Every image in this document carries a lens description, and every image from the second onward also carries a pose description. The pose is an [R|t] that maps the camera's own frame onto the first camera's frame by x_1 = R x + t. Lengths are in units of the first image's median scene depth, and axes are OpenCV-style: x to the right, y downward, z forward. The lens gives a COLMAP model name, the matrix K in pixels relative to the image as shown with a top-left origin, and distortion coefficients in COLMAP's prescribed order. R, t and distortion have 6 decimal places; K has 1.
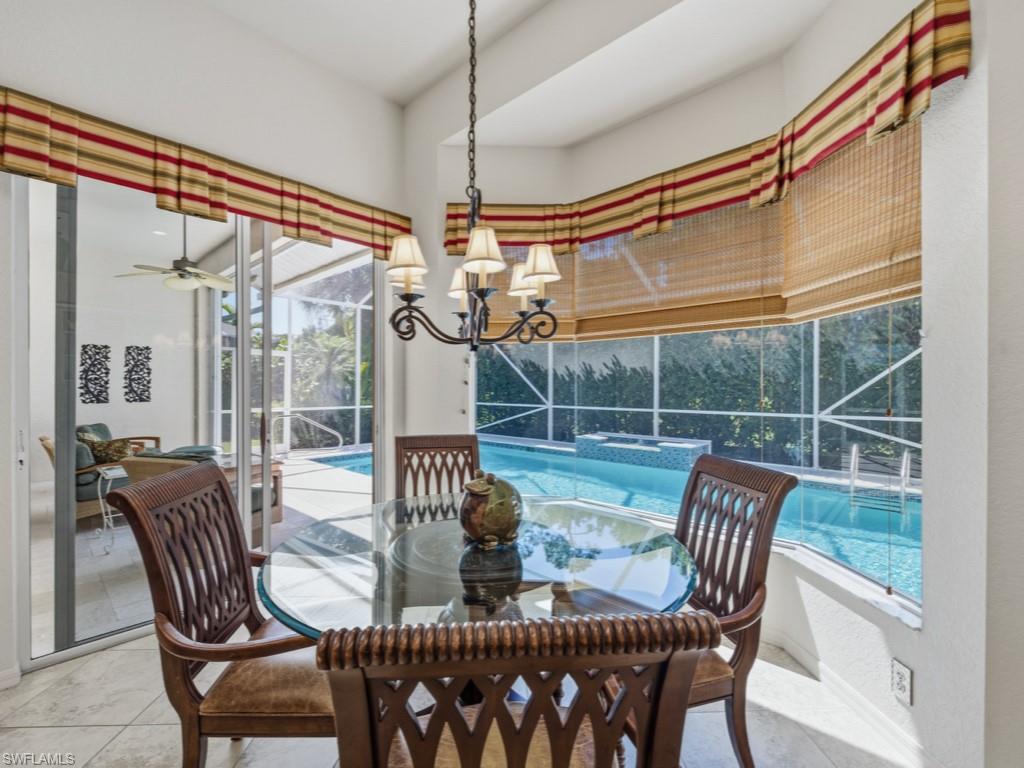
lens RADIAL K [[449.5, 0, 508.4], [0, 449.5, 381.8], [0, 0, 1]] dist [-0.001908, -0.000250]
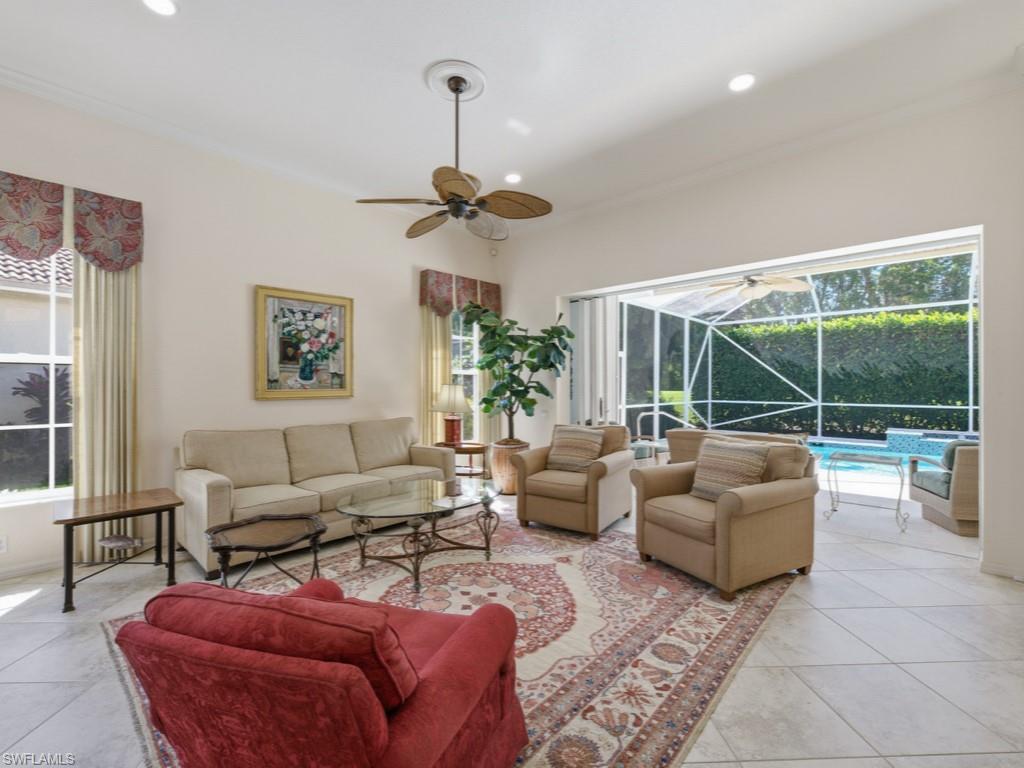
lens RADIAL K [[449.5, 0, 508.4], [0, 449.5, 381.8], [0, 0, 1]] dist [-0.001908, -0.000250]
pose [[0.999863, -0.014134, 0.008626, -0.660371], [0.014021, 0.999817, 0.013047, -0.021660], [-0.008809, -0.012925, 0.999878, -0.037485]]
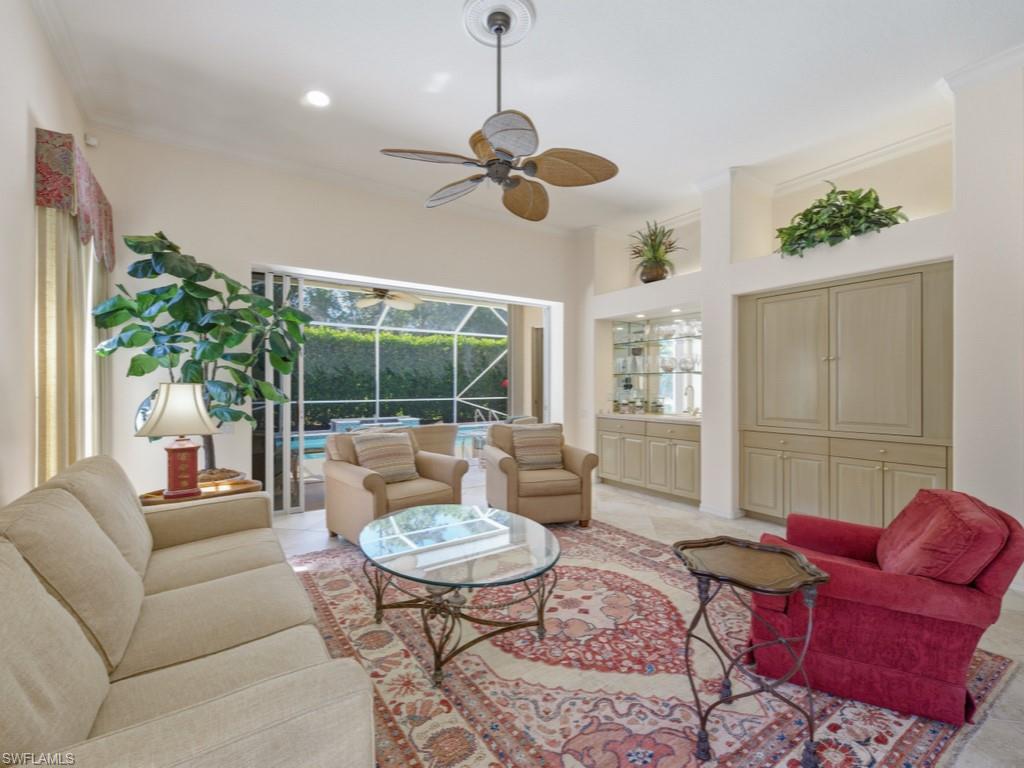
lens RADIAL K [[448.3, 0, 512.0], [0, 448.3, 384.0], [0, 0, 1]] dist [-0.001538, -0.000460]
pose [[0.219390, -0.009393, 0.975592, -0.916100], [-0.020465, 0.999689, 0.014227, -0.020844], [-0.975423, -0.023087, 0.219130, 0.185835]]
